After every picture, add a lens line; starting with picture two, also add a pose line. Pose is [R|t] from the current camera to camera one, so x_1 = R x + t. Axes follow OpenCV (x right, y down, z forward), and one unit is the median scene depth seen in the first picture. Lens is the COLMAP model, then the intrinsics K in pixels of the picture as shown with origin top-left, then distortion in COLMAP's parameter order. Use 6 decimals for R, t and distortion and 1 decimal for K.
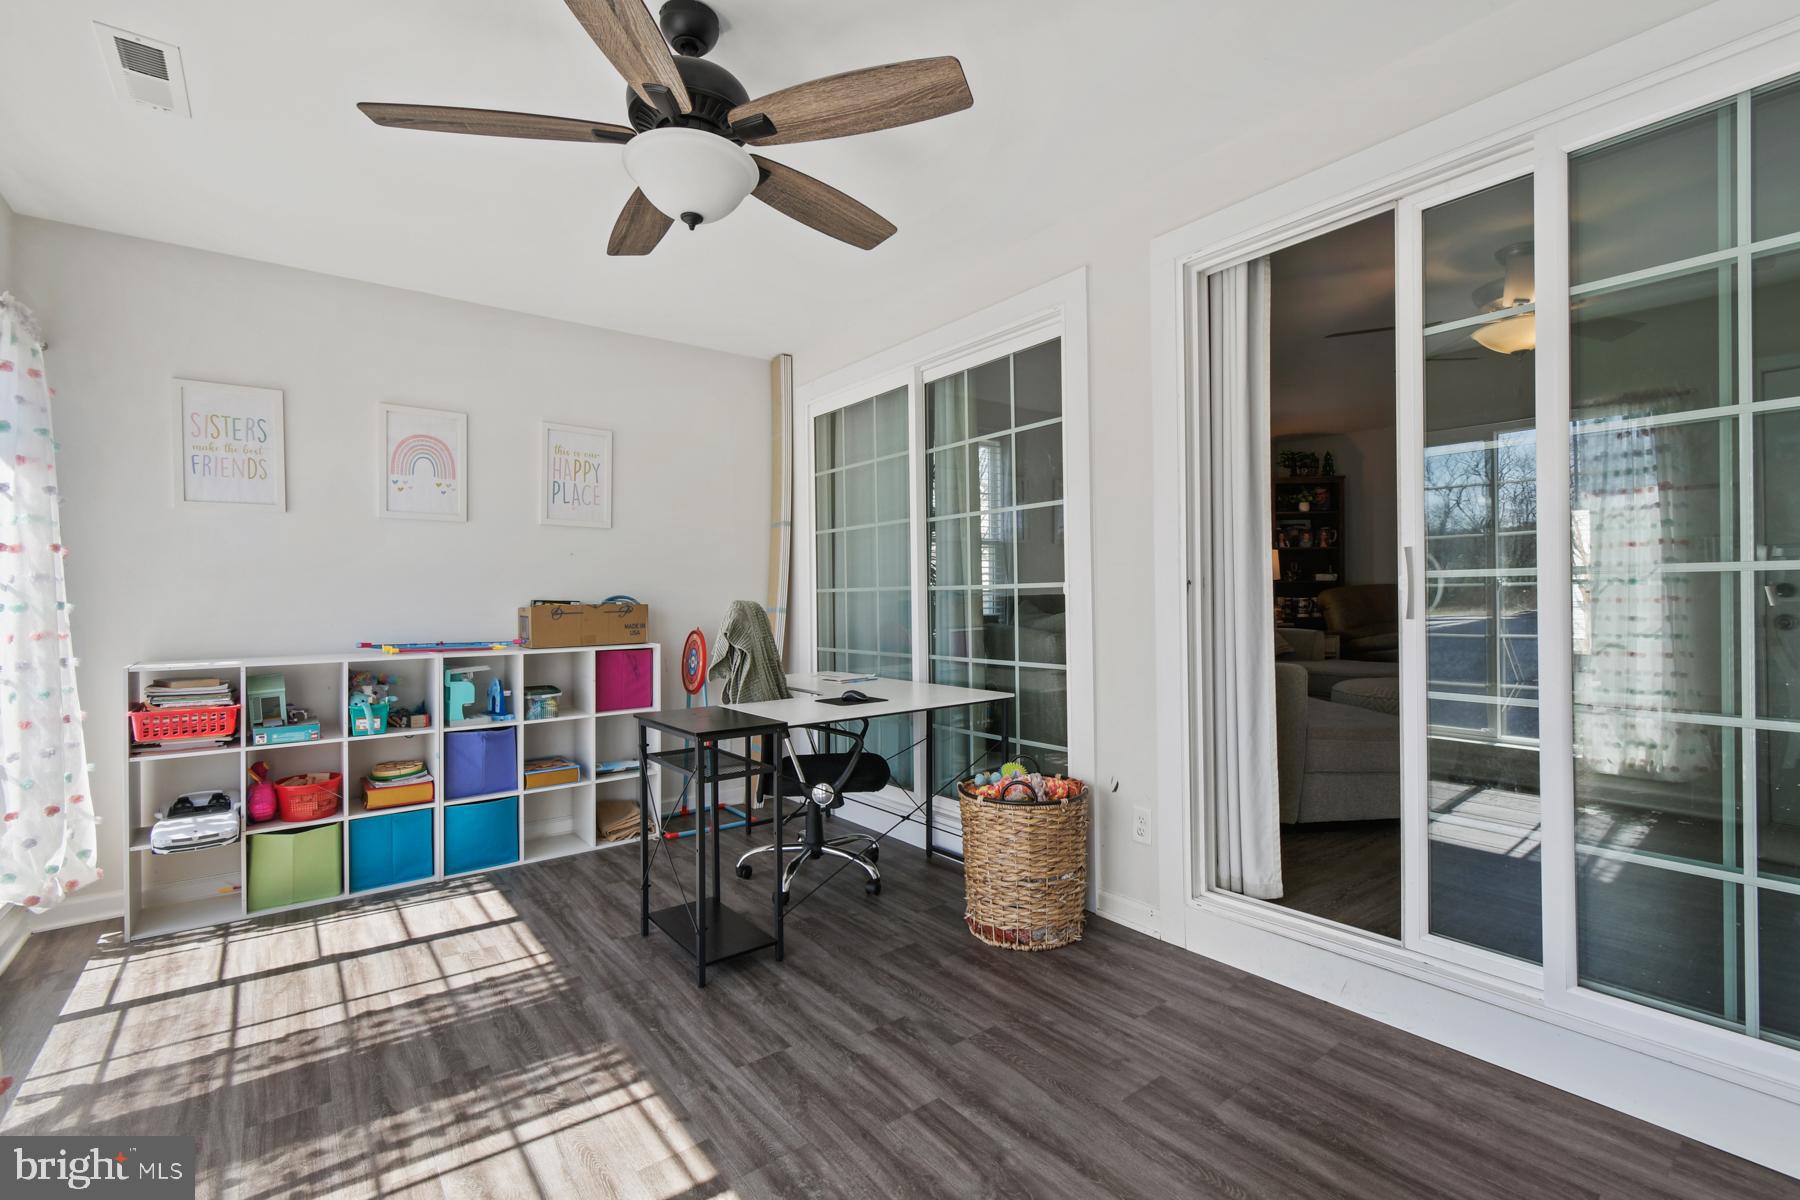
lens RADIAL K [[797.7, 0, 901.0], [0, 797.7, 596.2], [0, 0, 1]] dist [0.005111, -0.000388]
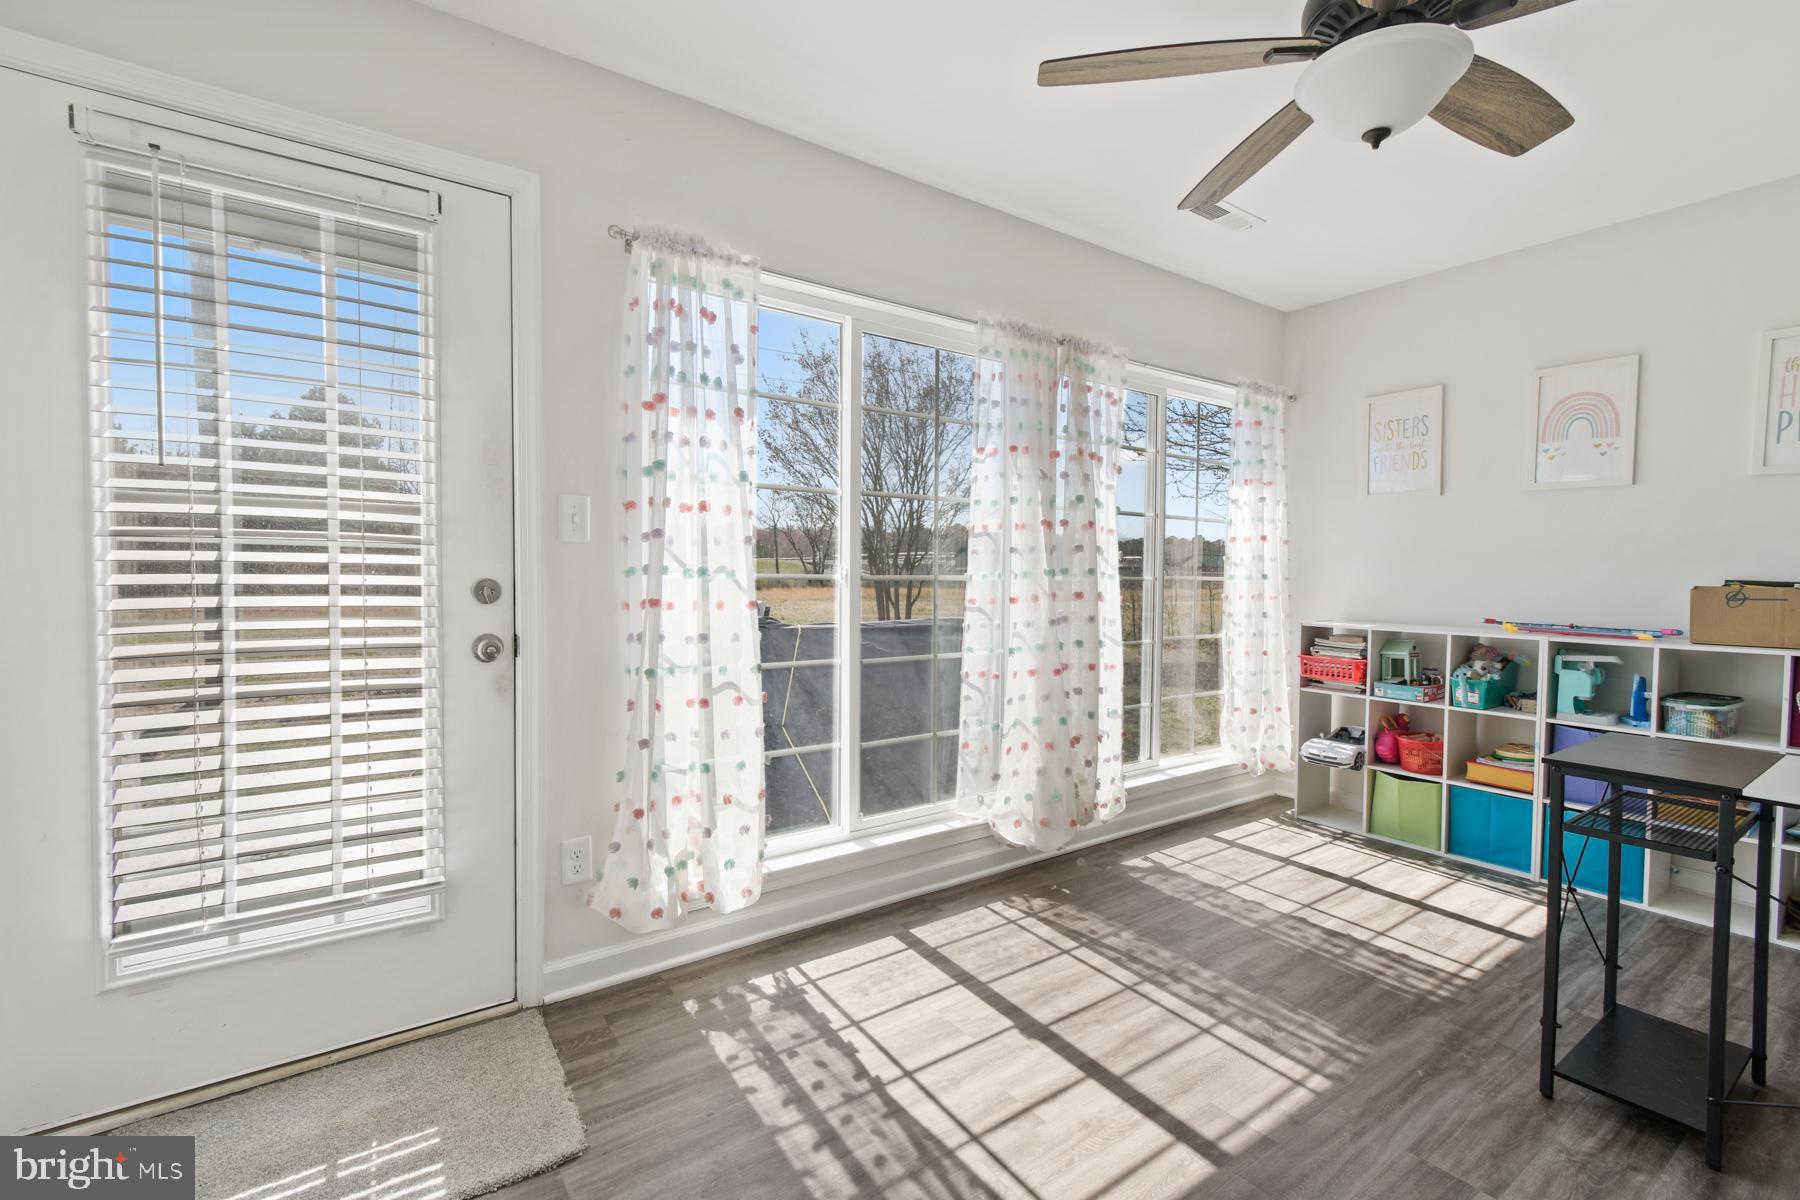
lens RADIAL K [[797.7, 0, 903.5], [0, 797.7, 596.2], [0, 0, 1]] dist [0.005111, -0.000388]
pose [[-0.039216, 0.037382, -0.998531, 0.435155], [-0.008377, 0.999253, 0.037738, -0.002014], [0.999196, 0.009845, -0.038874, 0.363135]]
